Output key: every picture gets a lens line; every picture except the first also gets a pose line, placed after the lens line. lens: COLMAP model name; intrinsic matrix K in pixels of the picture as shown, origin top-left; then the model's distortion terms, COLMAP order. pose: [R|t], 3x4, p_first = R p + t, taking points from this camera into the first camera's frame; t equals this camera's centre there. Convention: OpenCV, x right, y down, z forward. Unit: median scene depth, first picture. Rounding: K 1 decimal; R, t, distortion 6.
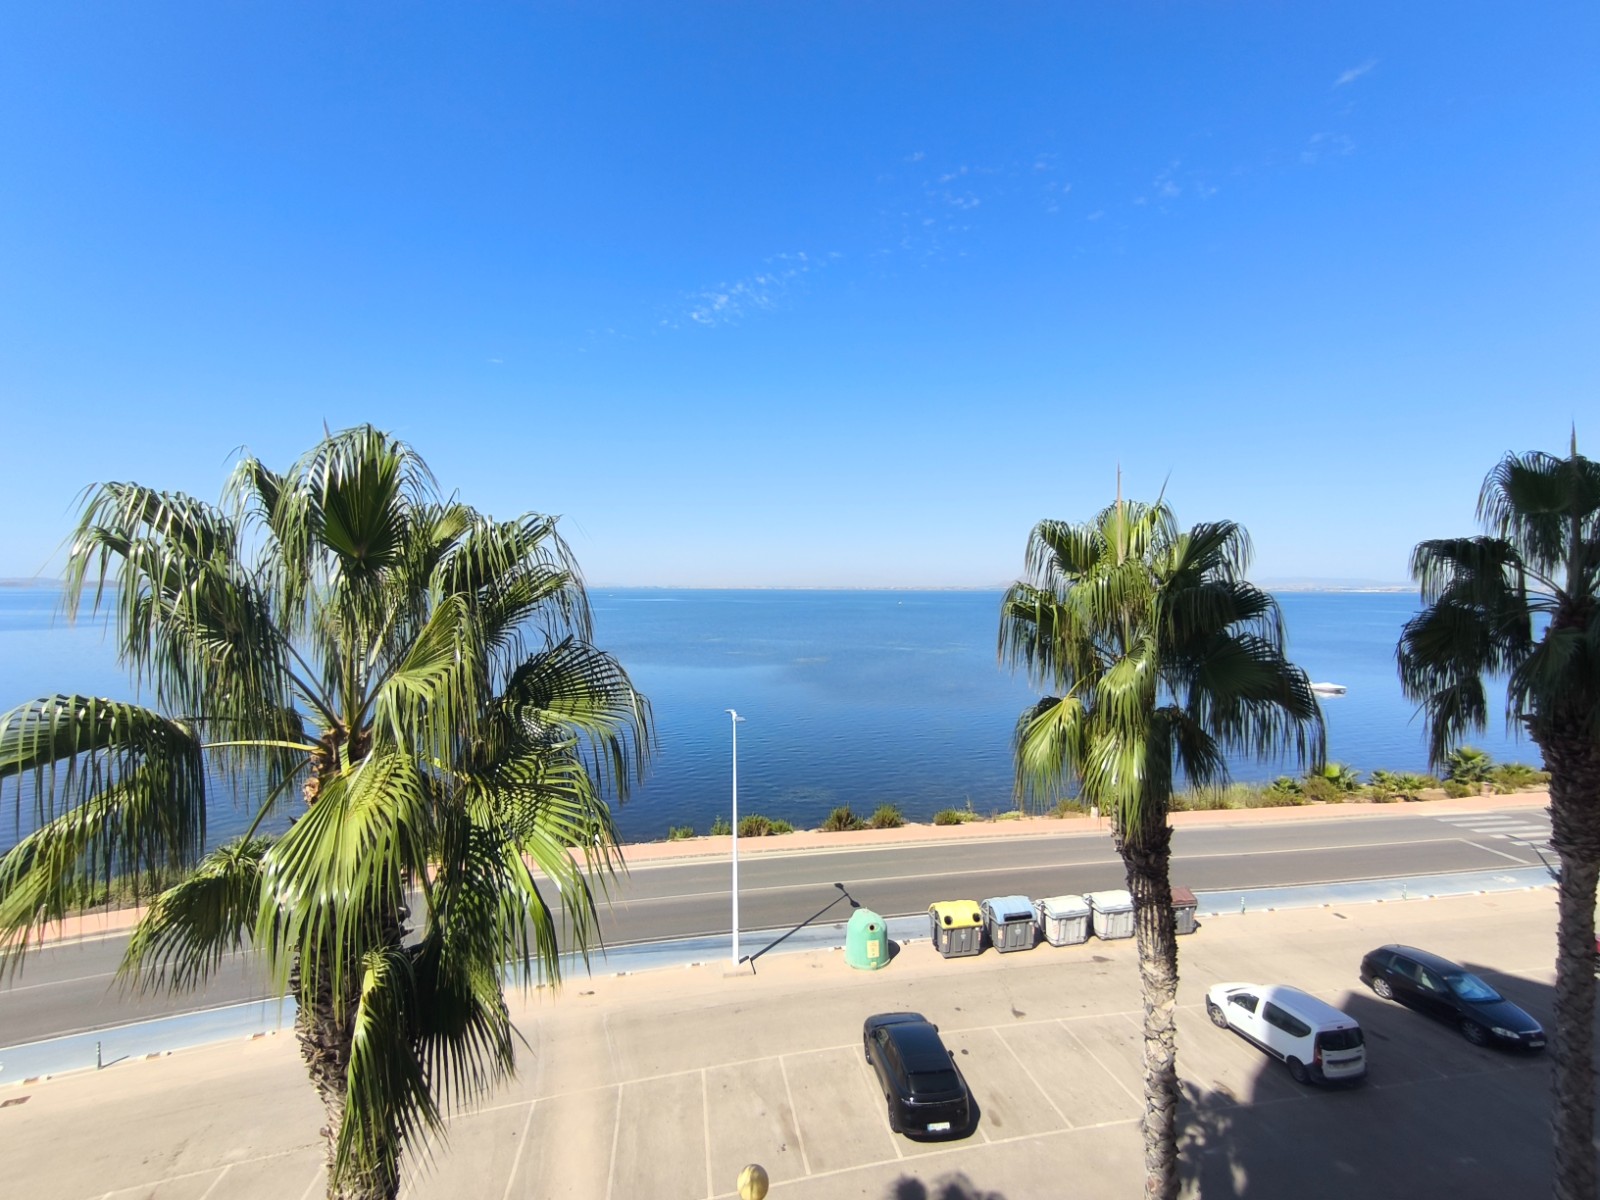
lens RADIAL K [[724.9, 0, 807.2], [0, 724.9, 599.9], [0, 0, 1]] dist [-0.000690, 0.004302]
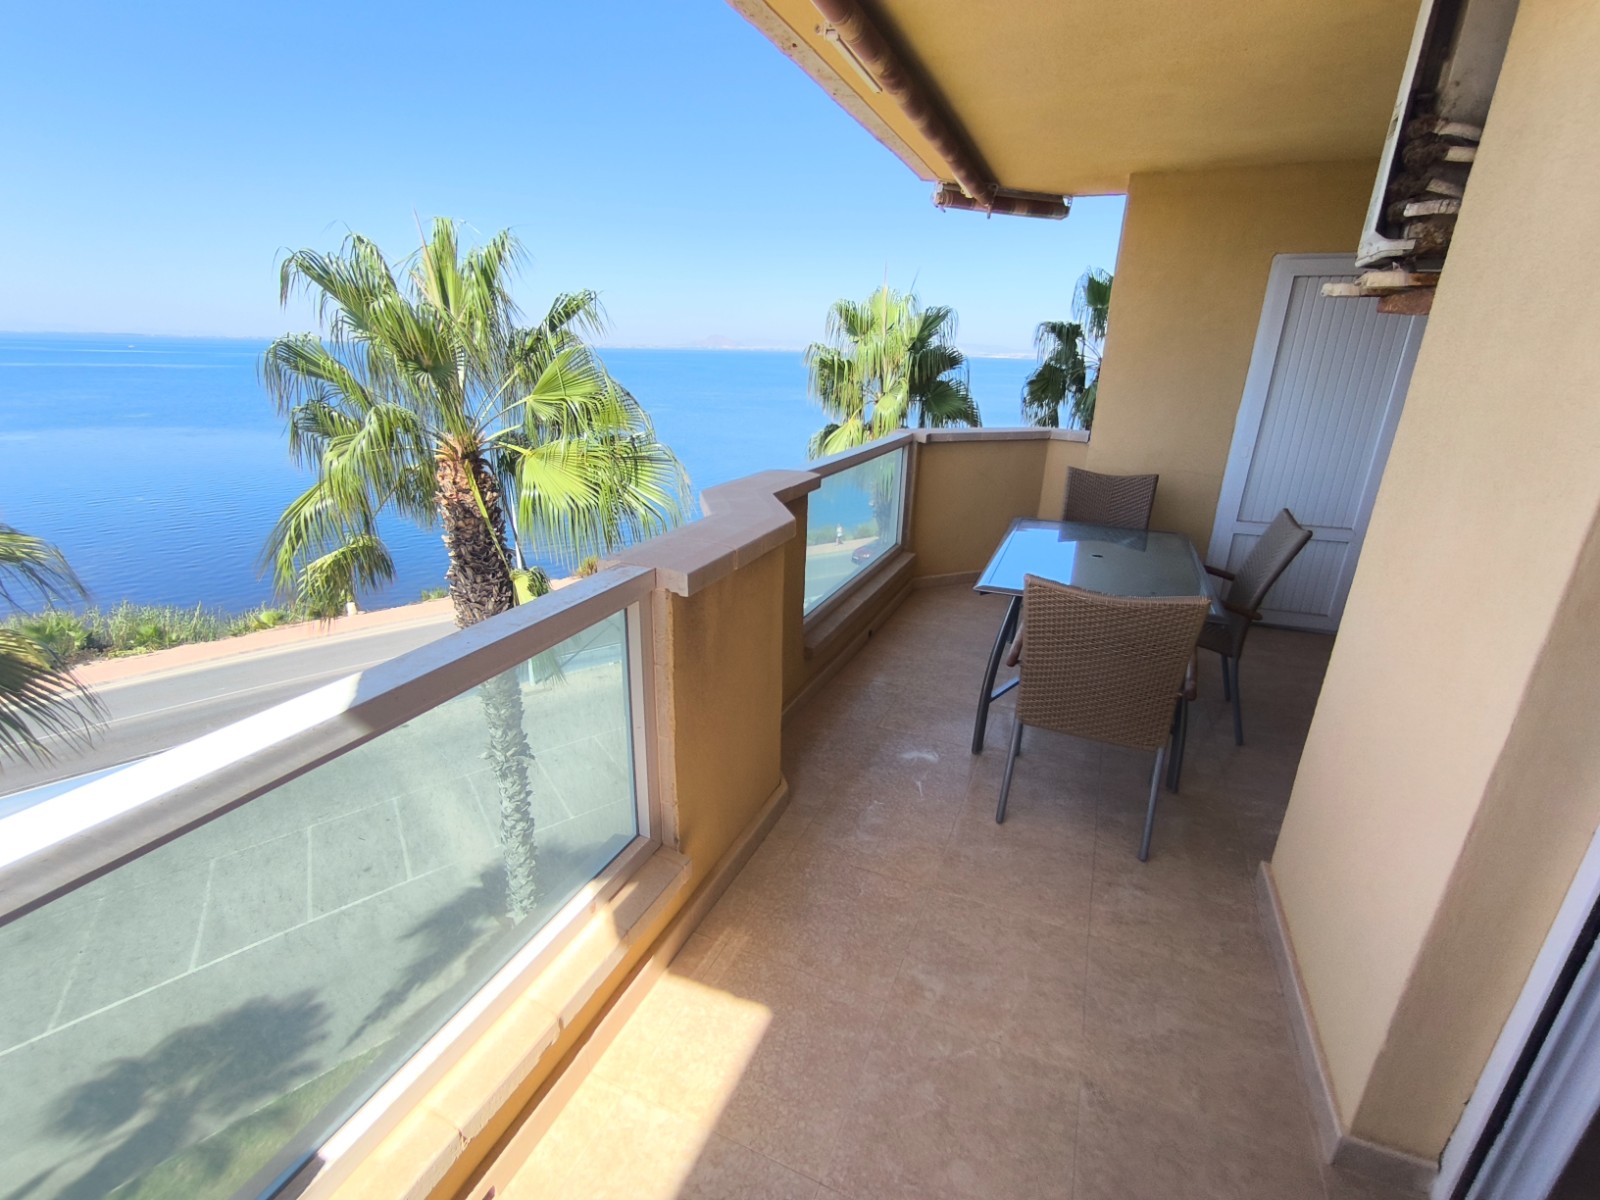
lens RADIAL K [[724.9, 0, 782.9], [0, 724.9, 598.7], [0, 0, 1]] dist [-0.000690, 0.004302]
pose [[0.927121, -0.100904, 0.360923, -0.373871], [-0.014853, 0.952421, 0.304422, 0.023716], [-0.374468, -0.287597, 0.881511, -0.432319]]
